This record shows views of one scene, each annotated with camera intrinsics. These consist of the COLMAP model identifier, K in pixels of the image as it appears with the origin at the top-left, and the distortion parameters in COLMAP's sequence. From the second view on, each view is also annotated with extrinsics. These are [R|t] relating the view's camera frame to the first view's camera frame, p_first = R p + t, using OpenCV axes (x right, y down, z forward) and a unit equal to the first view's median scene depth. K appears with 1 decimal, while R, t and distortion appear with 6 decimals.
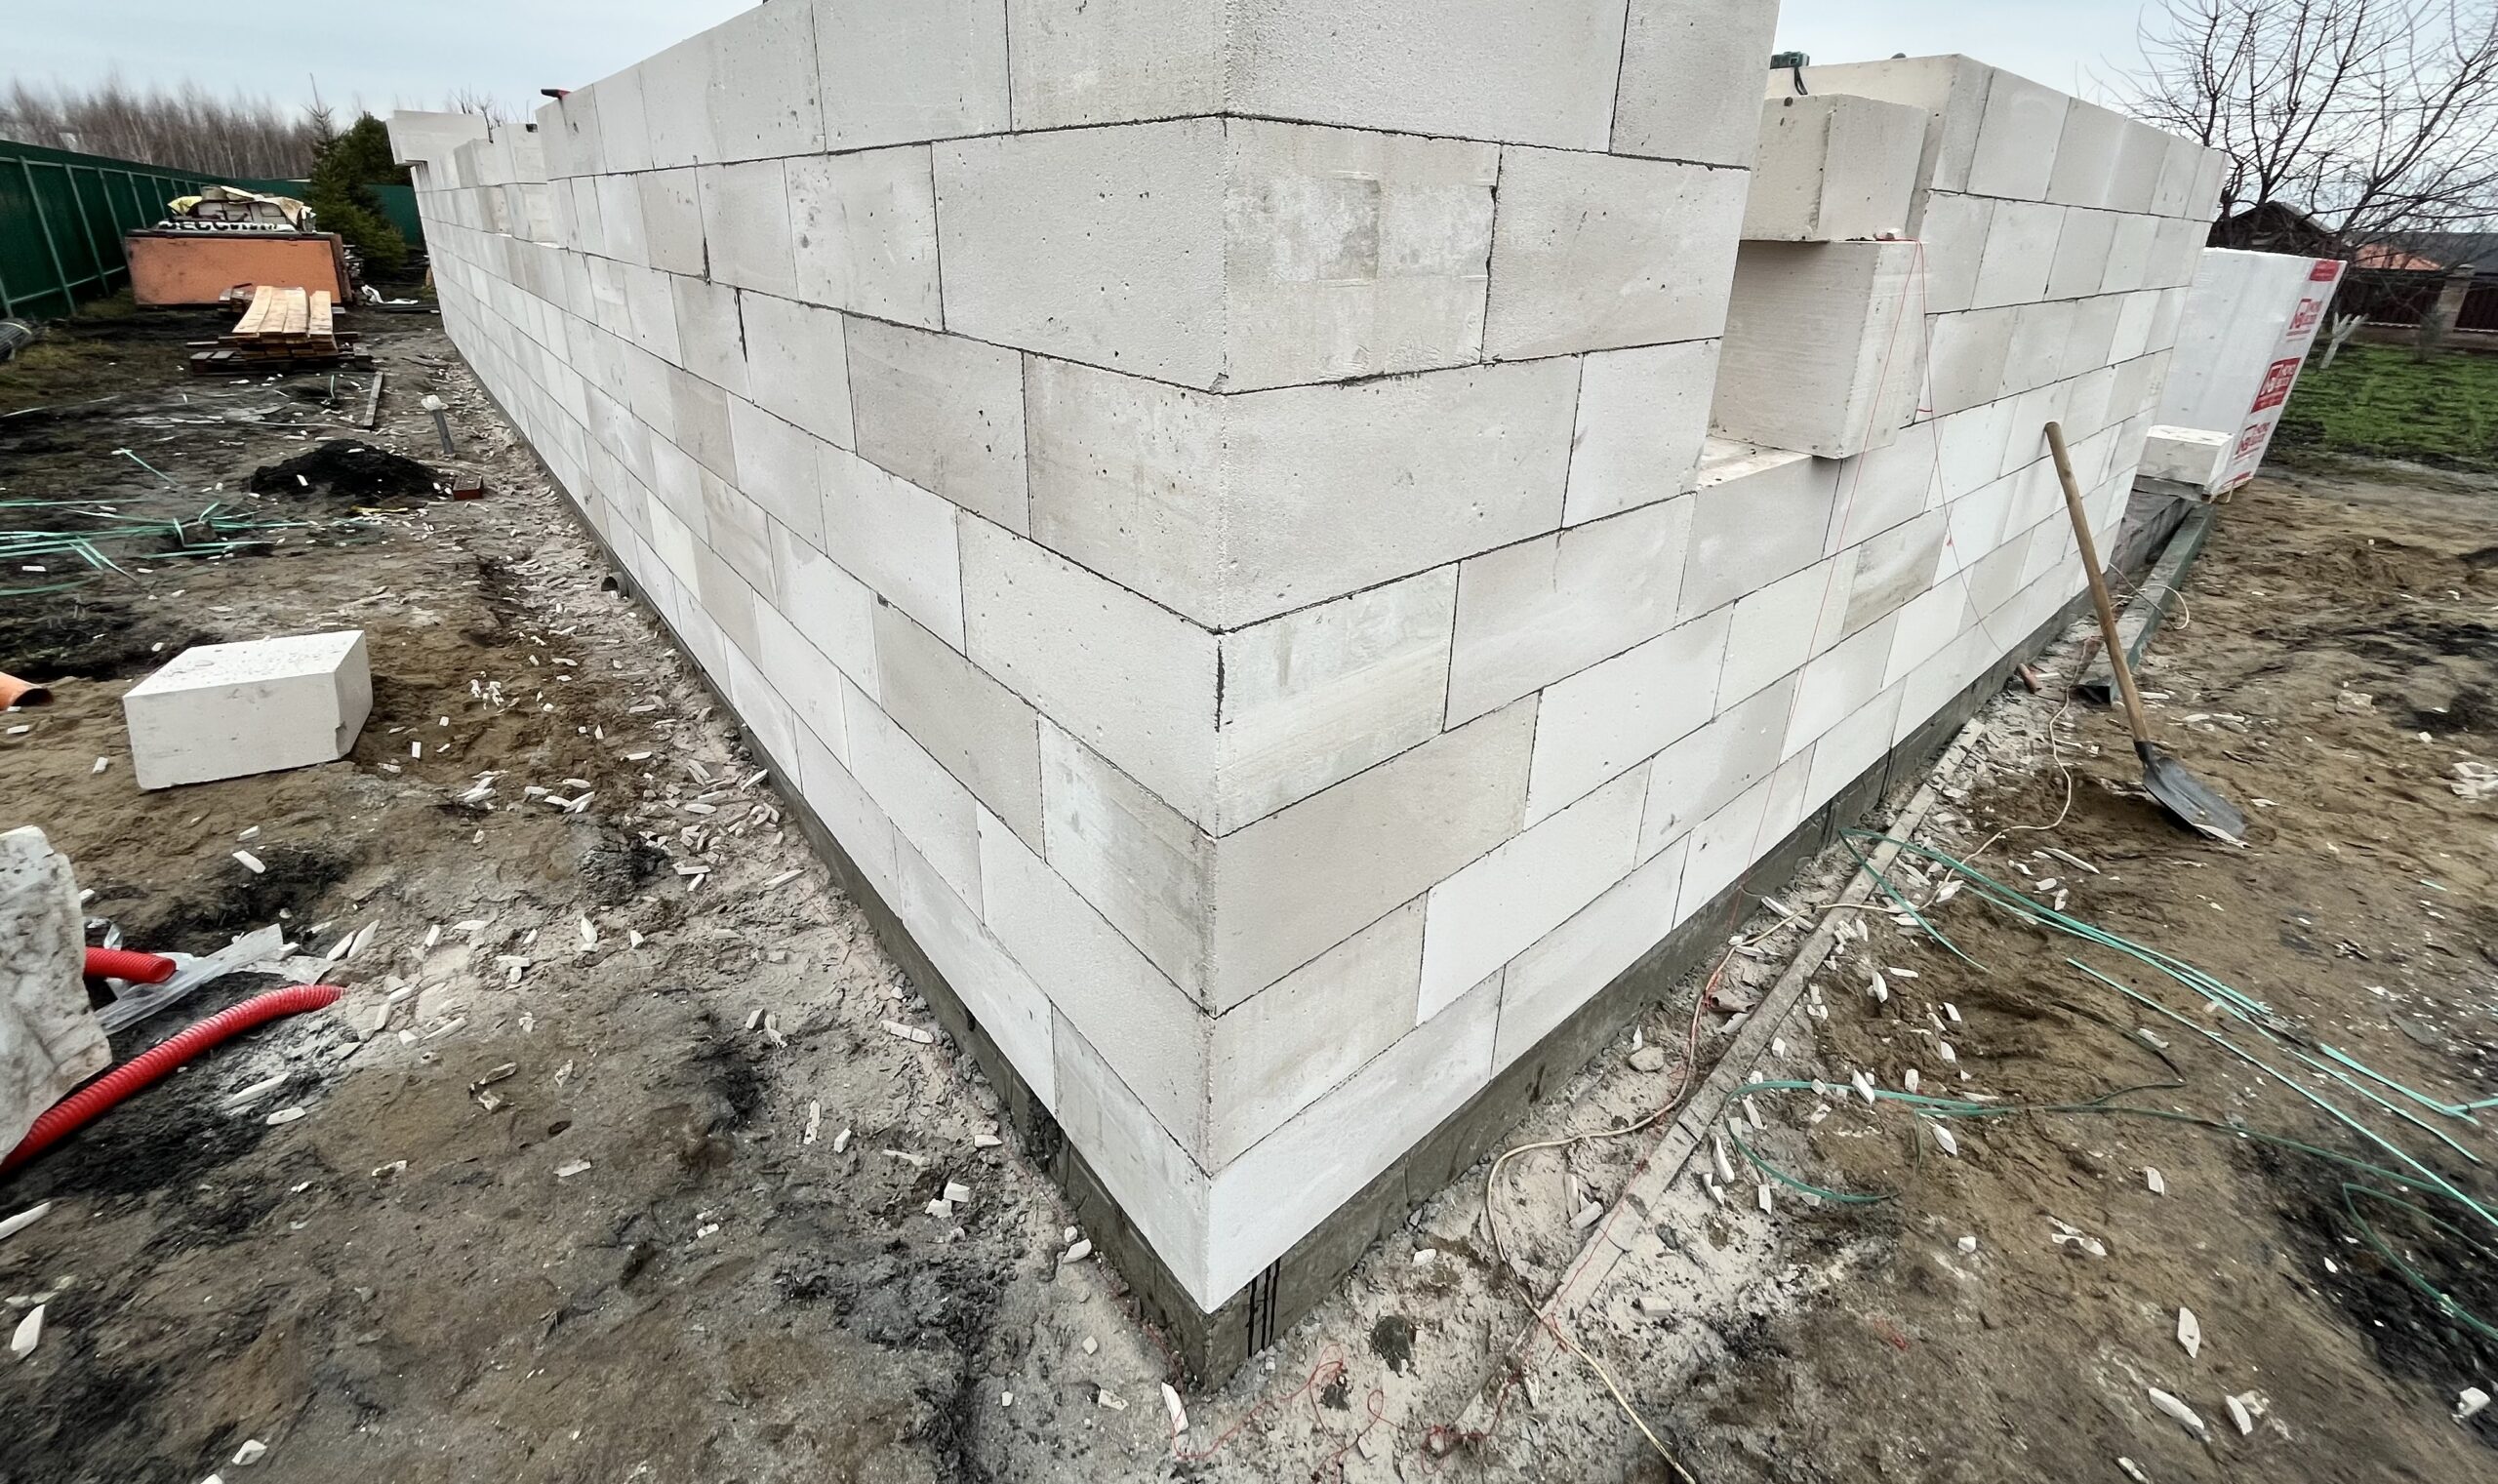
lens RADIAL K [[1010.0, 0, 1247.7], [0, 1010.0, 558.2], [0, 0, 1]] dist [-0.000254, -0.000009]
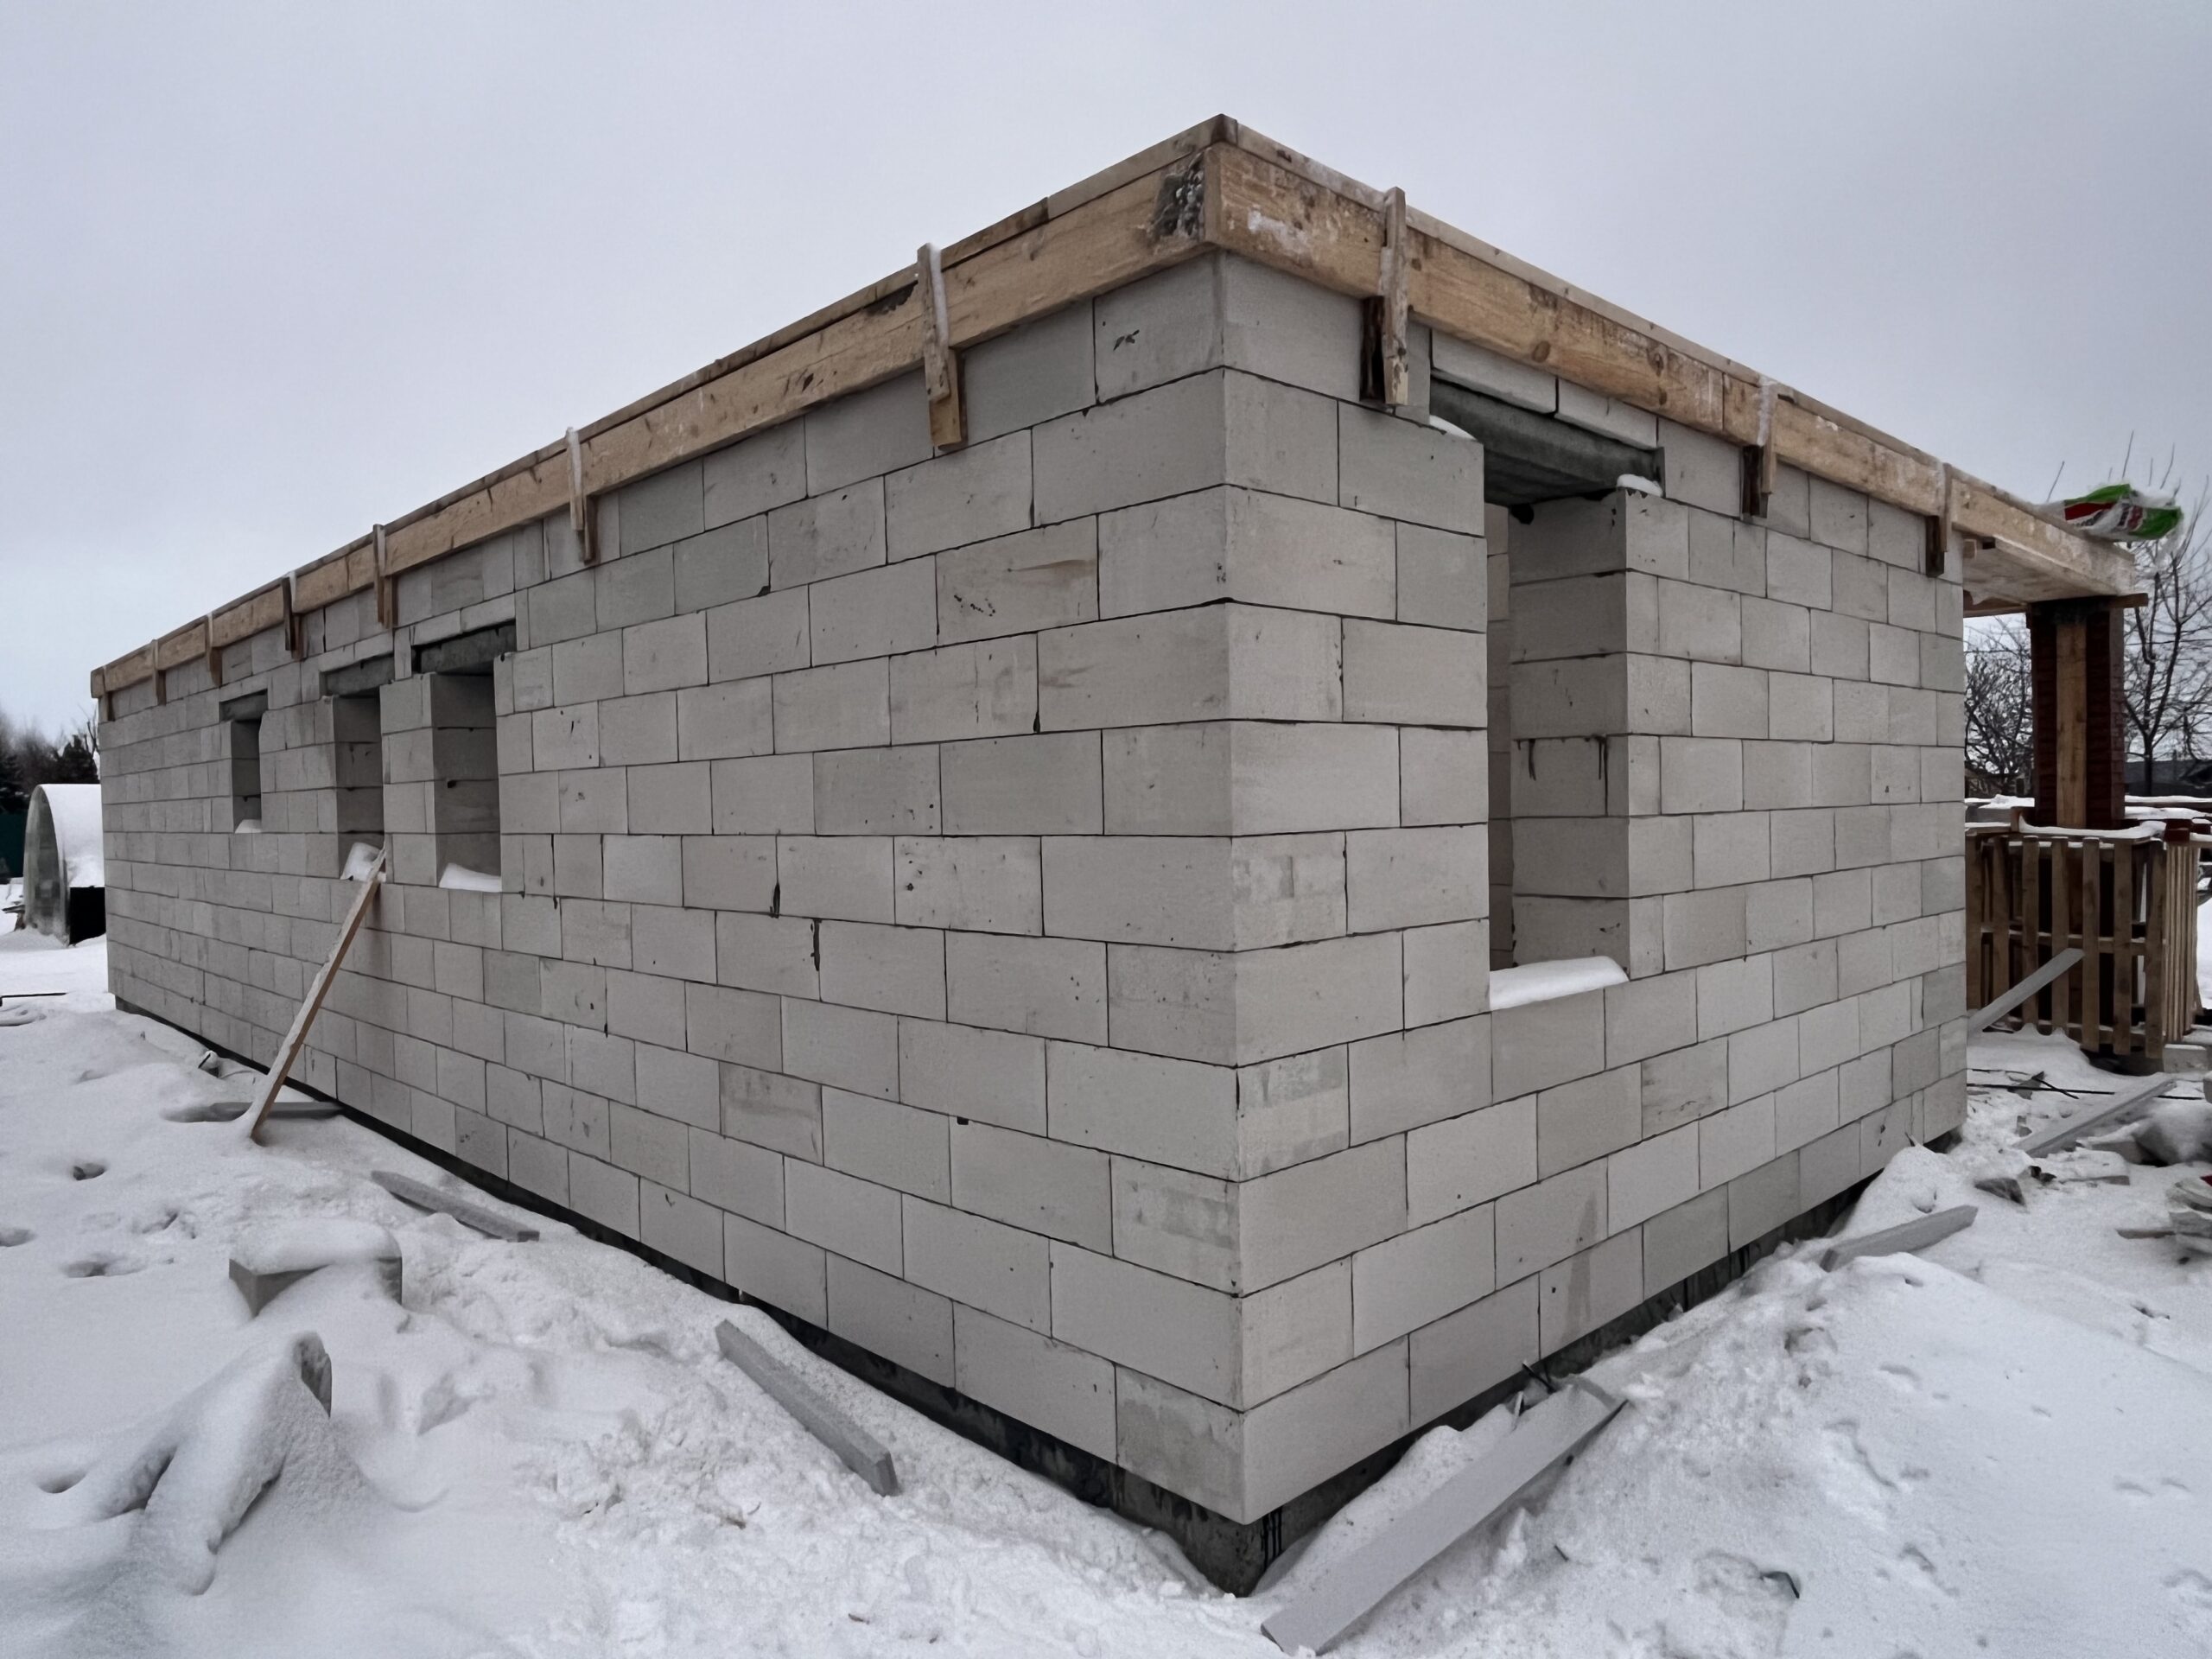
lens RADIAL K [[1419.8, 0, 1102.5], [0, 1419.8, 815.6], [0, 0, 1]] dist [-0.002830, -0.002225]
pose [[0.997432, -0.044418, 0.056182, -0.384495], [0.059527, 0.950338, -0.305474, 0.396454], [-0.039823, 0.308034, 0.950541, -1.661748]]
